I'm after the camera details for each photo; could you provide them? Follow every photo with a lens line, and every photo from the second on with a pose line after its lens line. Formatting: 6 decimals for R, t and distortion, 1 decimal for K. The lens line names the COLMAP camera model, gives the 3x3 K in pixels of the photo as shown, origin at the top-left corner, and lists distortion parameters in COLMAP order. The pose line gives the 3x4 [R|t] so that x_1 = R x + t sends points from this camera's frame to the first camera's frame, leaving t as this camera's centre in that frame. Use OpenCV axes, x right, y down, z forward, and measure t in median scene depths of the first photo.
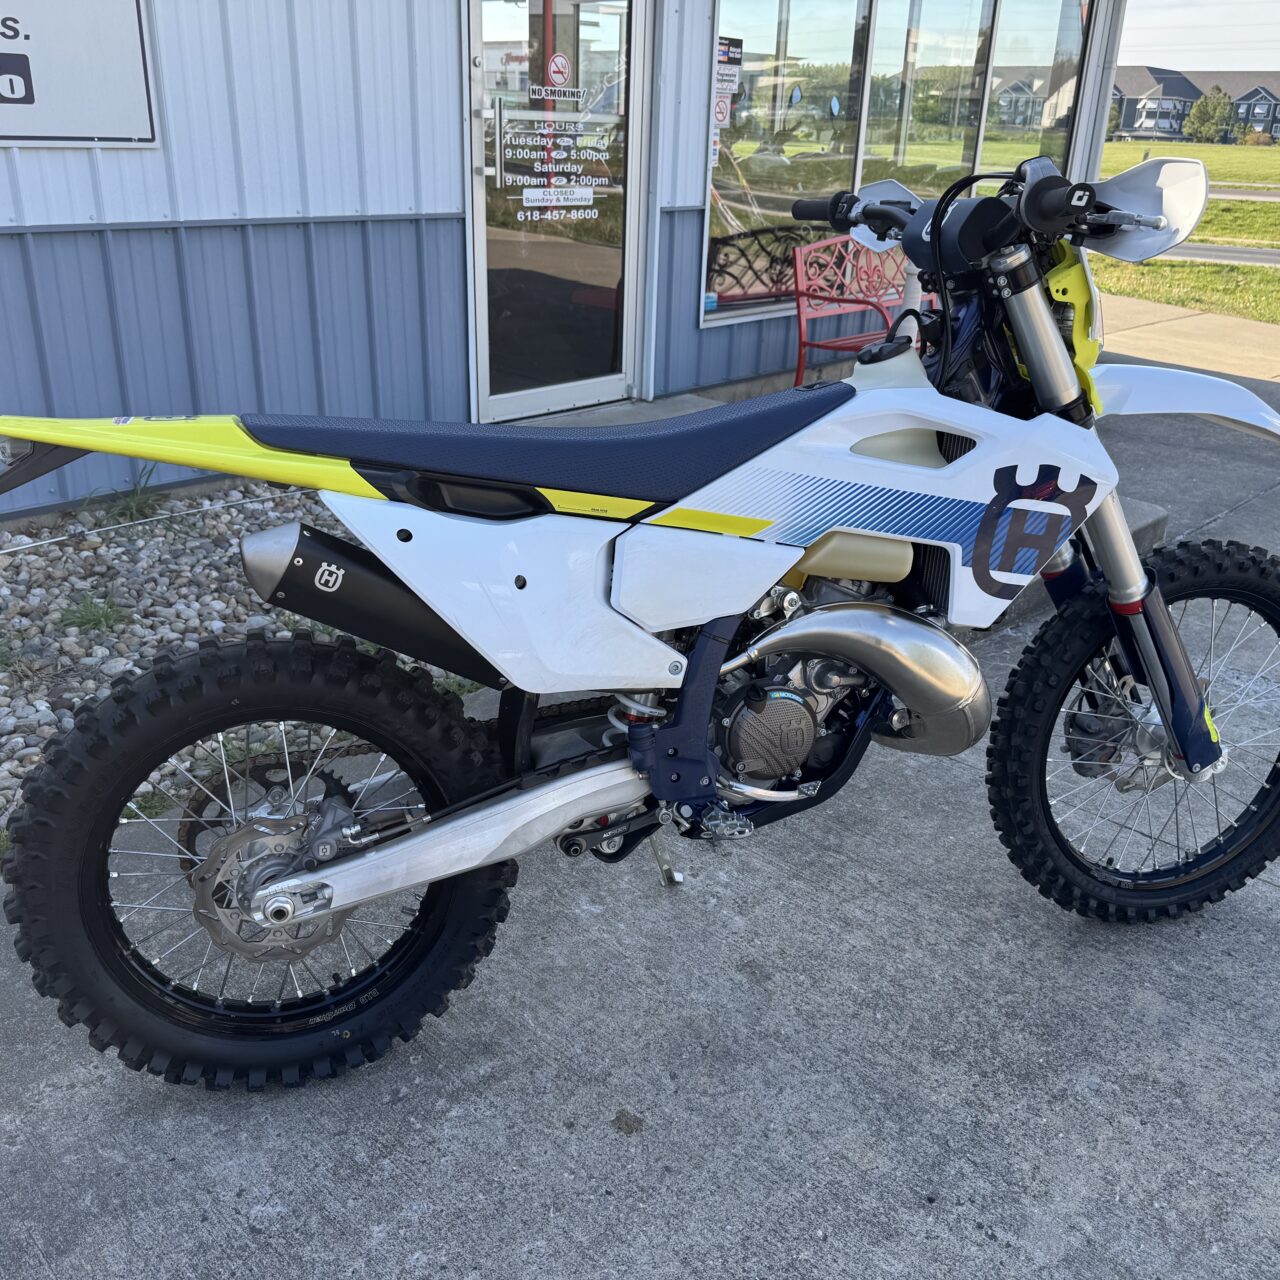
lens RADIAL K [[1195.7, 0, 636.4], [0, 1195.7, 652.6], [0, 0, 1]] dist [0.084447, -0.113711]
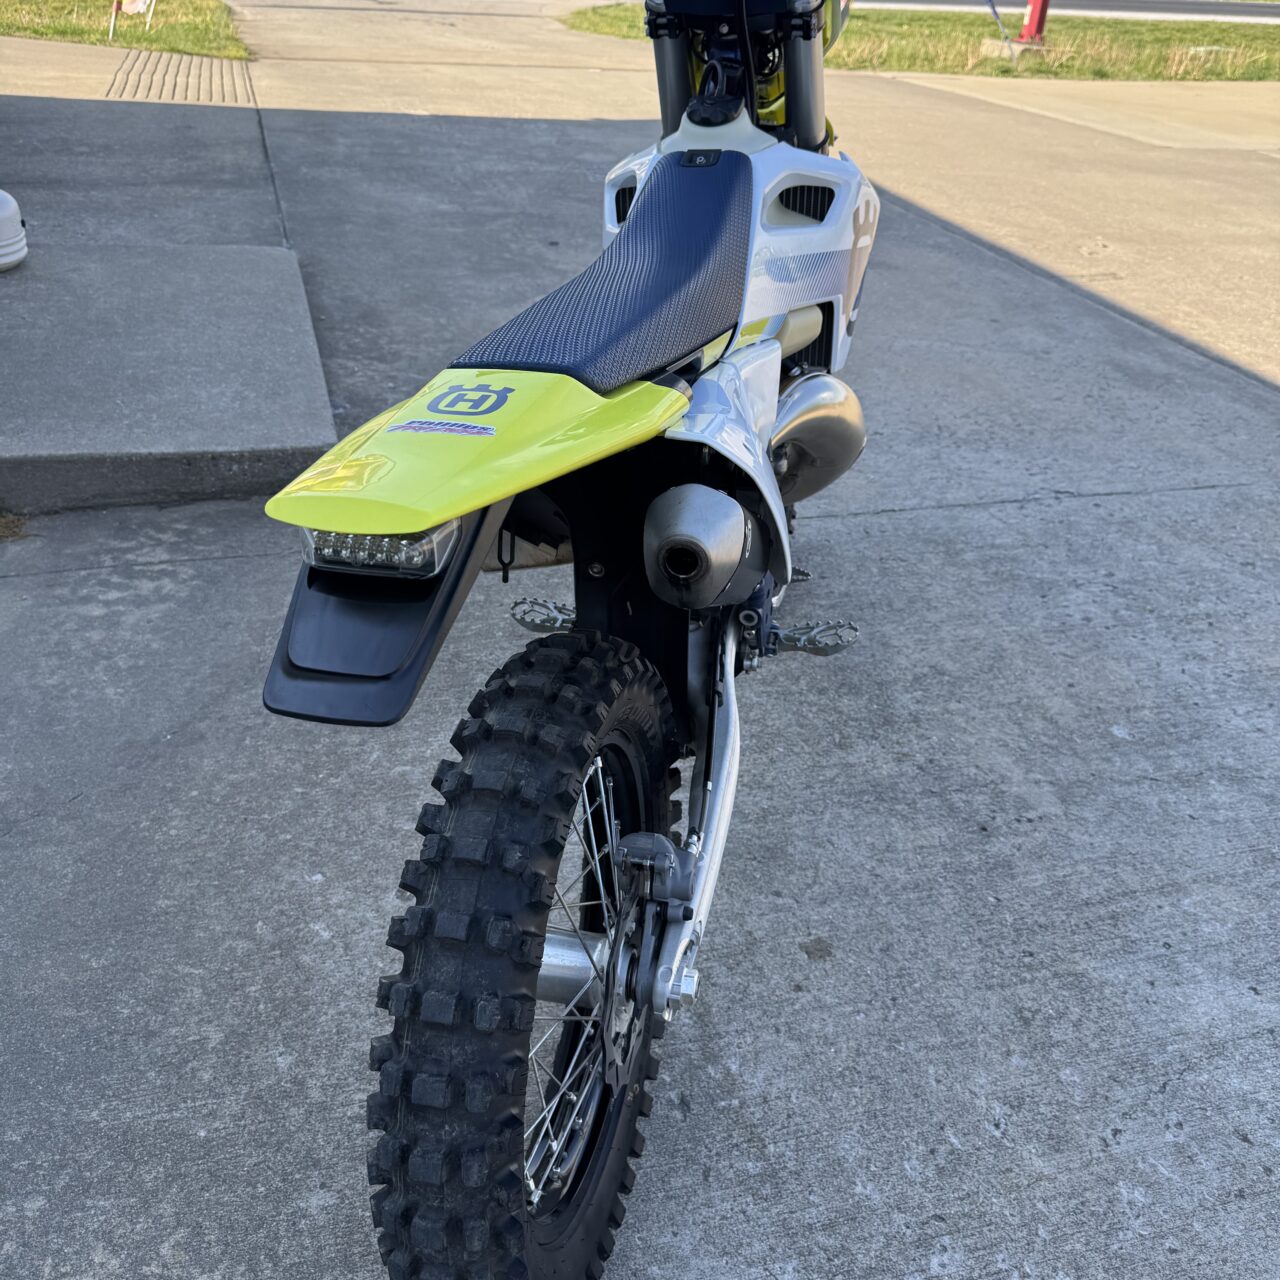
lens RADIAL K [[1200.3, 0, 625.5], [0, 1200.3, 642.1], [0, 0, 1]] dist [0.163117, -0.315431]
pose [[0.513802, -0.449032, 0.731011, -0.715475], [0.294779, 0.892610, 0.341105, -0.228824], [-0.805675, 0.040226, 0.590990, 0.528892]]
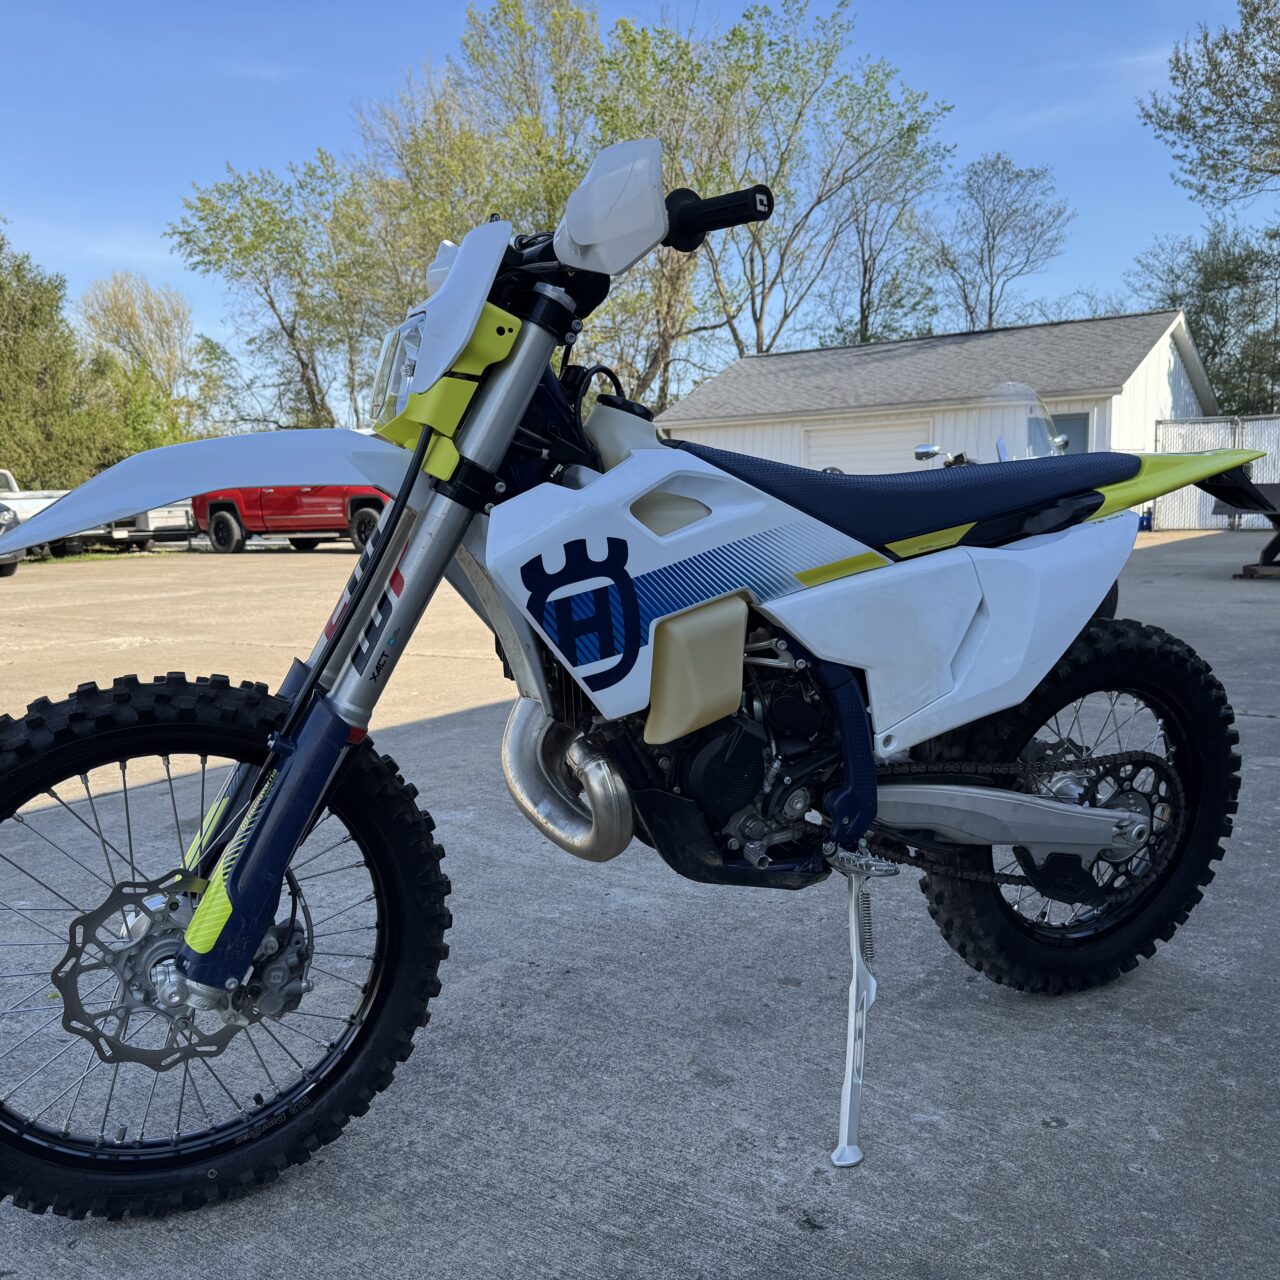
lens RADIAL K [[1198.4, 0, 640.0], [0, 1198.4, 640.0], [0, 0, 1]] dist [0.101894, -0.160694]
pose [[-0.991013, 0.005418, -0.133654, 0.327815], [-0.062705, 0.863779, 0.499954, -0.574479], [0.118156, 0.503842, -0.855677, 1.925906]]
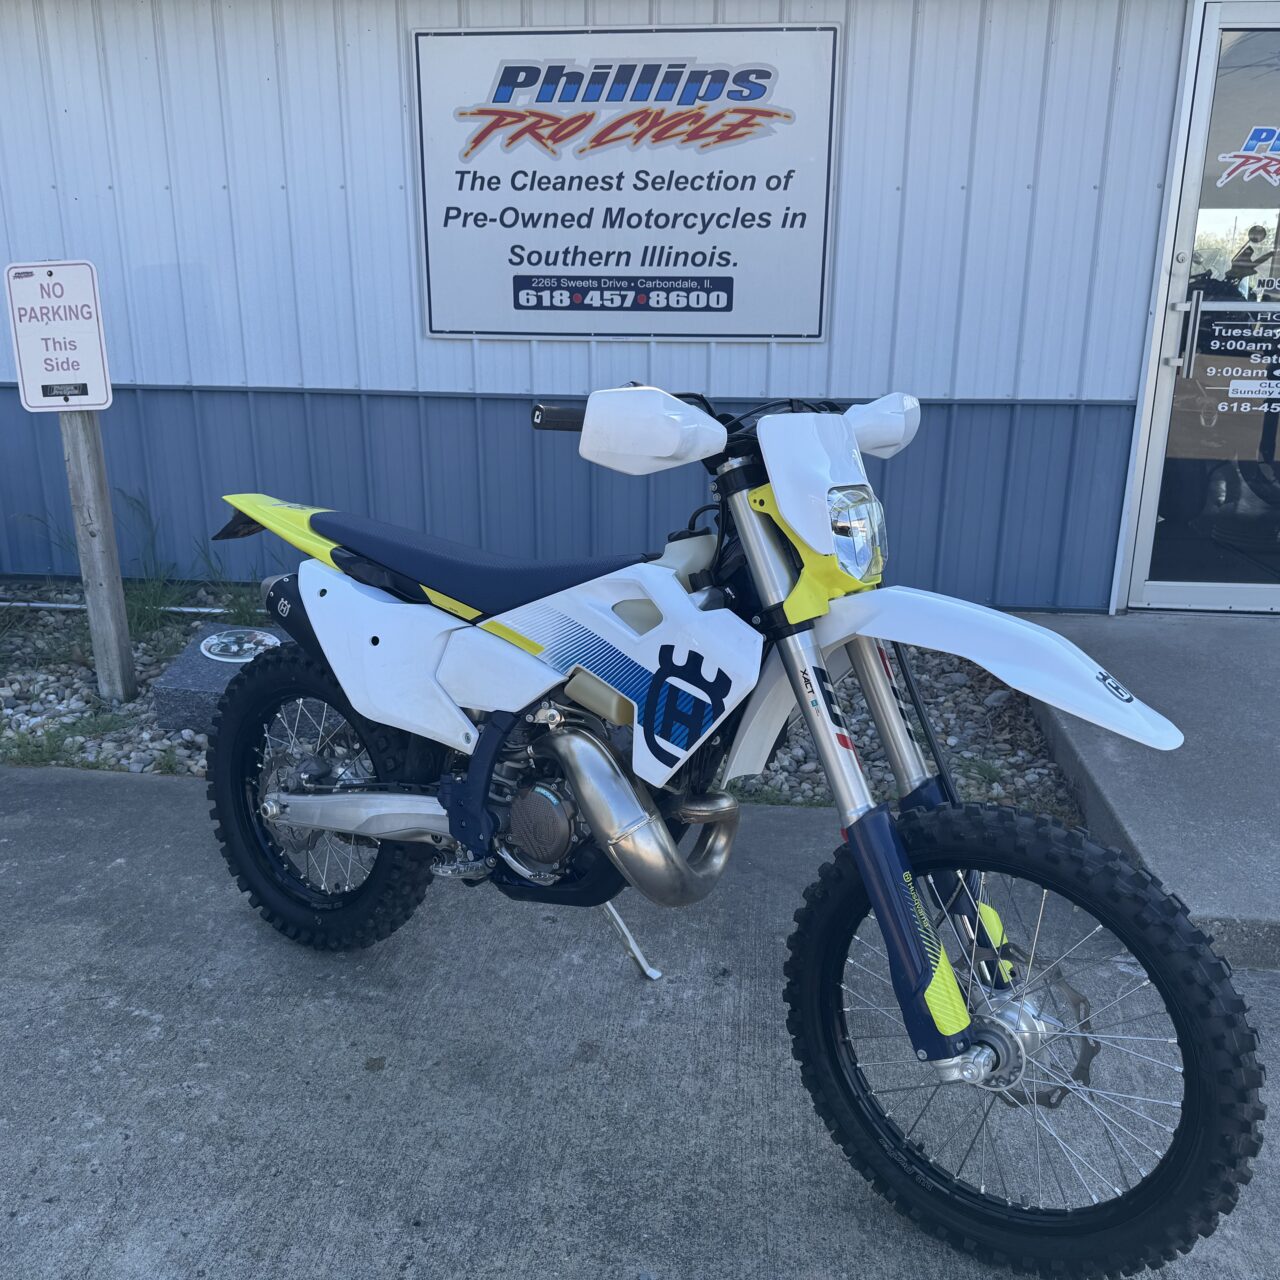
lens RADIAL K [[1198.4, 0, 640.0], [0, 1198.4, 640.0], [0, 0, 1]] dist [0.101894, -0.160694]
pose [[0.604650, 0.205442, -0.769540, 1.101647], [-0.308340, 0.951205, 0.011669, -0.157486], [0.734387, 0.230224, 0.638492, 0.261882]]
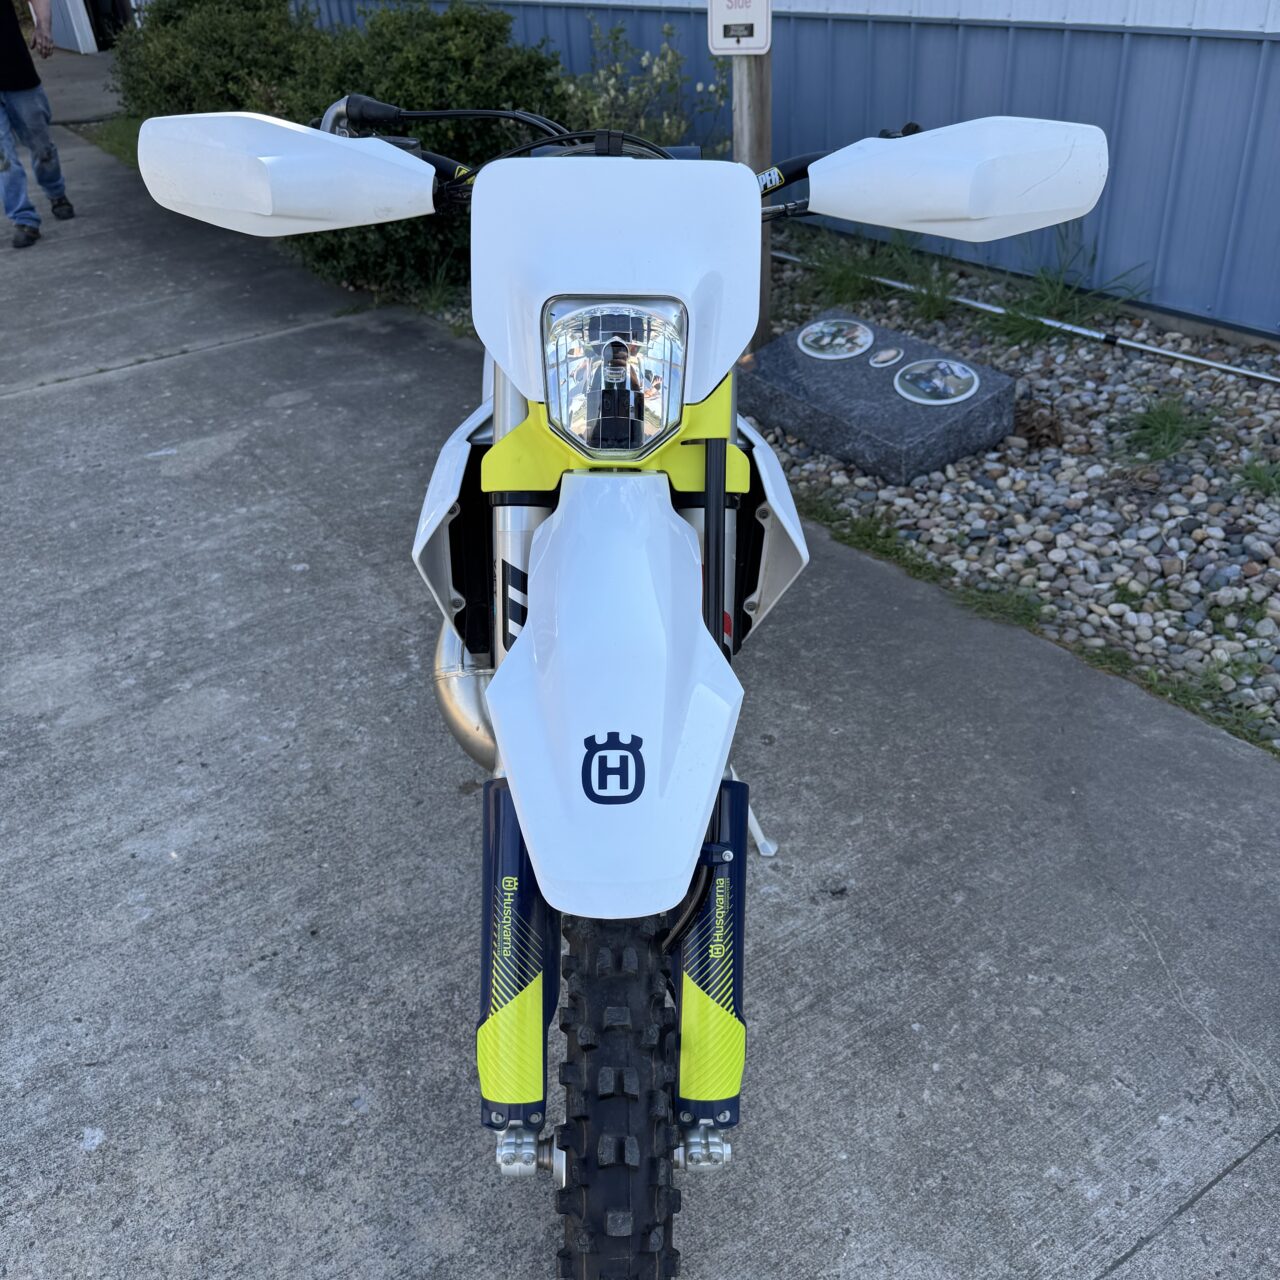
lens RADIAL K [[1200.3, 0, 625.5], [0, 1200.3, 642.1], [0, 0, 1]] dist [0.163117, -0.315431]
pose [[-0.251810, 0.495590, -0.831253, 1.005766], [-0.324593, 0.765928, 0.554972, -0.554531], [0.911719, 0.409566, -0.032003, 1.147788]]
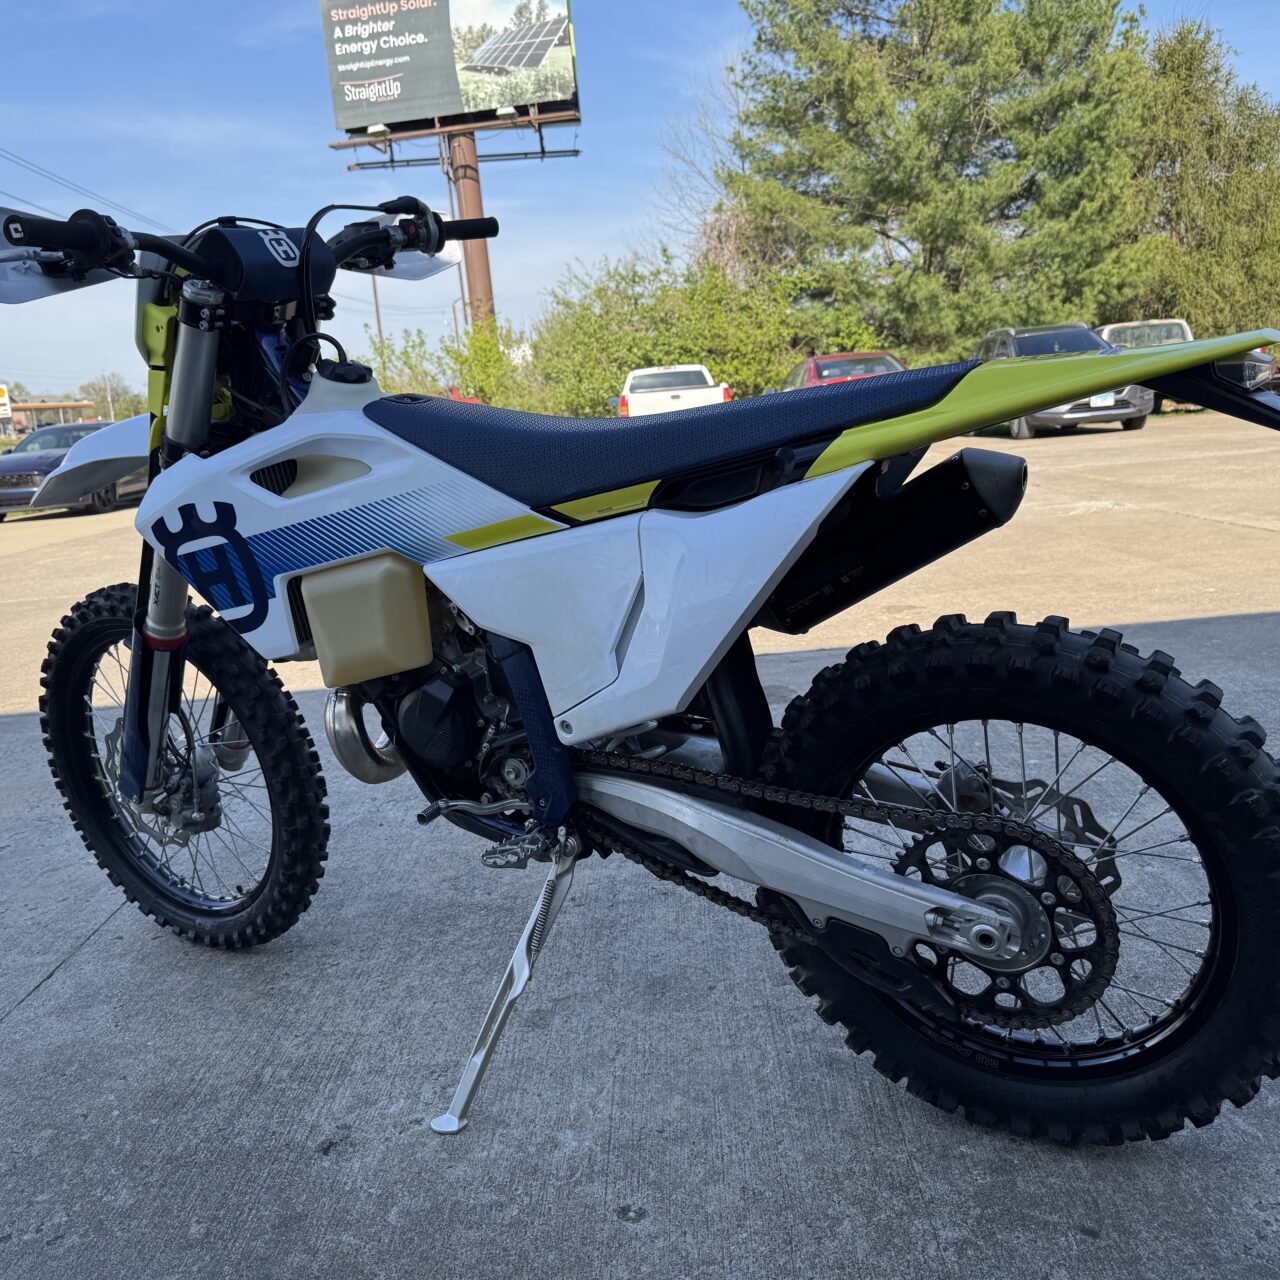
lens RADIAL K [[1202.0, 0, 640.0], [0, 1202.0, 640.0], [0, 0, 1]] dist [0.069484, -0.094164]
pose [[-0.678694, -0.119956, 0.724558, -0.716166], [0.347087, 0.817053, 0.460386, -0.452780], [-0.647228, 0.563946, -0.512894, 1.505700]]
